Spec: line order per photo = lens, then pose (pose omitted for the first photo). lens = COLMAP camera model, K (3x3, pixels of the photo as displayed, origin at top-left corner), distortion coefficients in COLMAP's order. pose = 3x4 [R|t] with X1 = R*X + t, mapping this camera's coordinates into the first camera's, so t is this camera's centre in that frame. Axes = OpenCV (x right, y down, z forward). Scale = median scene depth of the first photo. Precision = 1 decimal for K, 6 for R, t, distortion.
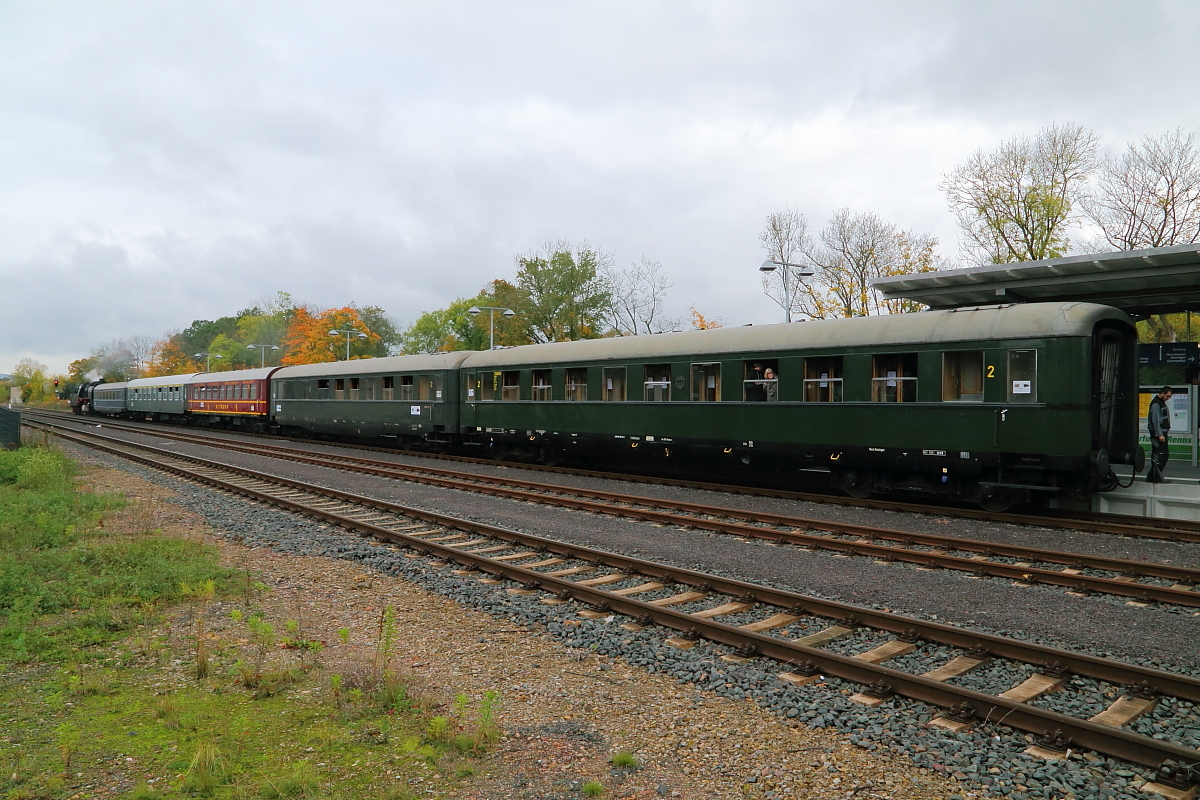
lens RADIAL K [[855.9, 0, 590.8], [0, 855.9, 405.1], [0, 0, 1]] dist [-0.046244, 0.004284]
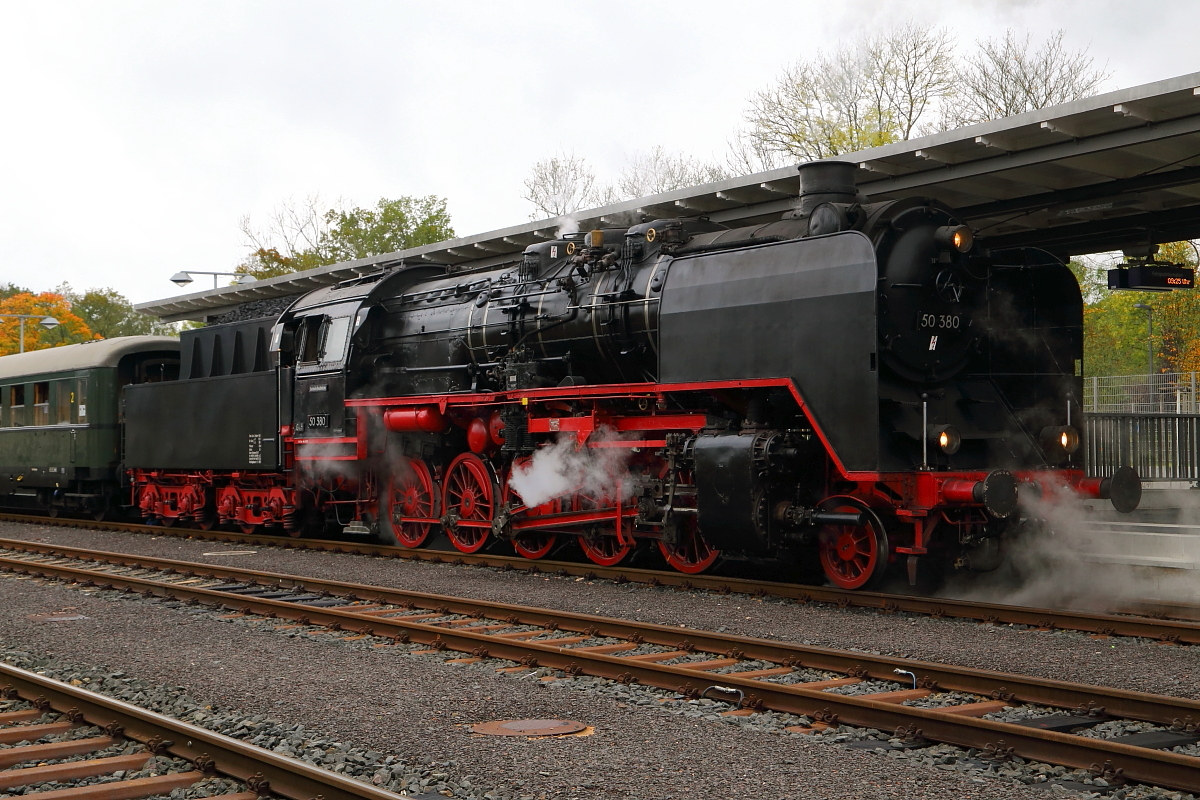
lens RADIAL K [[1658.1, 0, 599.0], [0, 1658.1, 400.4], [0, 0, 1]] dist [0.167306, 0.000000]
pose [[0.998604, -0.012067, -0.051429, 0.193718], [0.010246, 0.999316, -0.035528, 0.007977], [0.051822, 0.034951, 0.998045, -0.187221]]
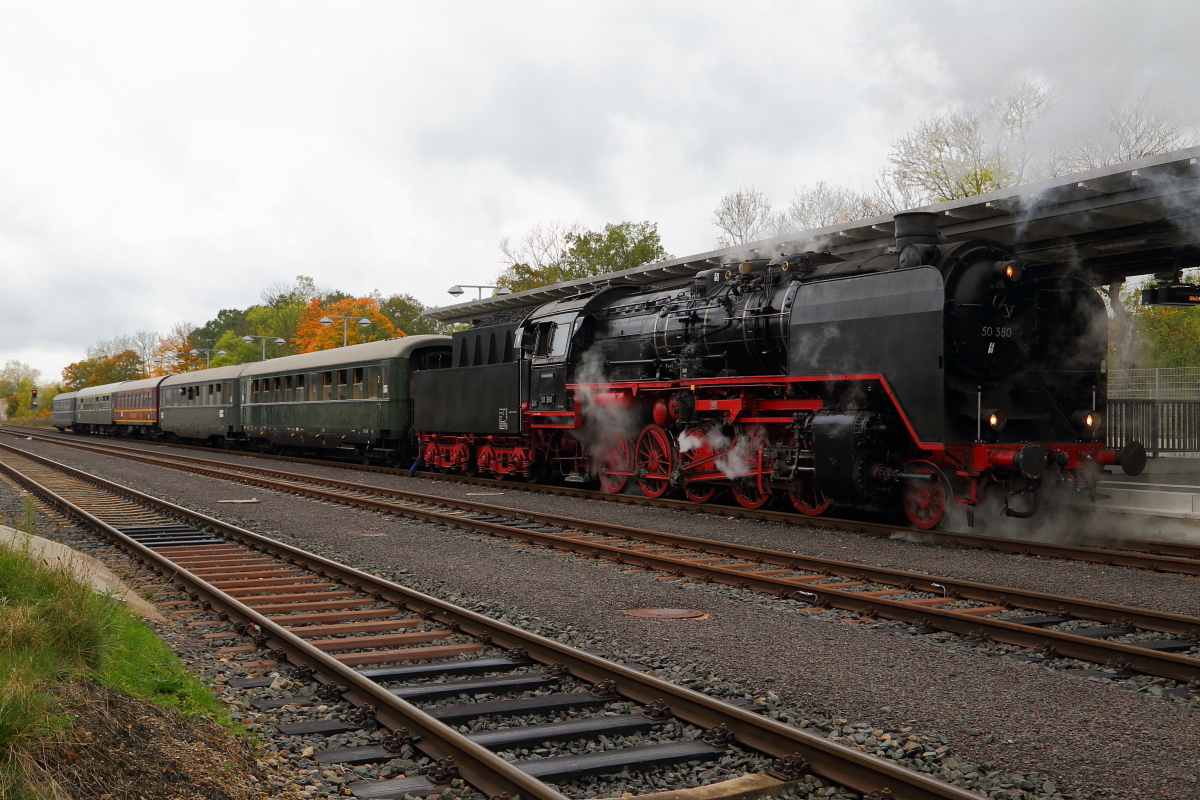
lens RADIAL K [[1308.6, 0, 605.7], [0, 1308.6, 403.4], [0, 0, 1]] dist [0.048629, 0.000000]
pose [[0.983001, -0.001817, -0.183594, 0.200354], [-0.001401, 0.999848, -0.017397, 0.007240], [0.183597, 0.017359, 0.982848, -0.203244]]
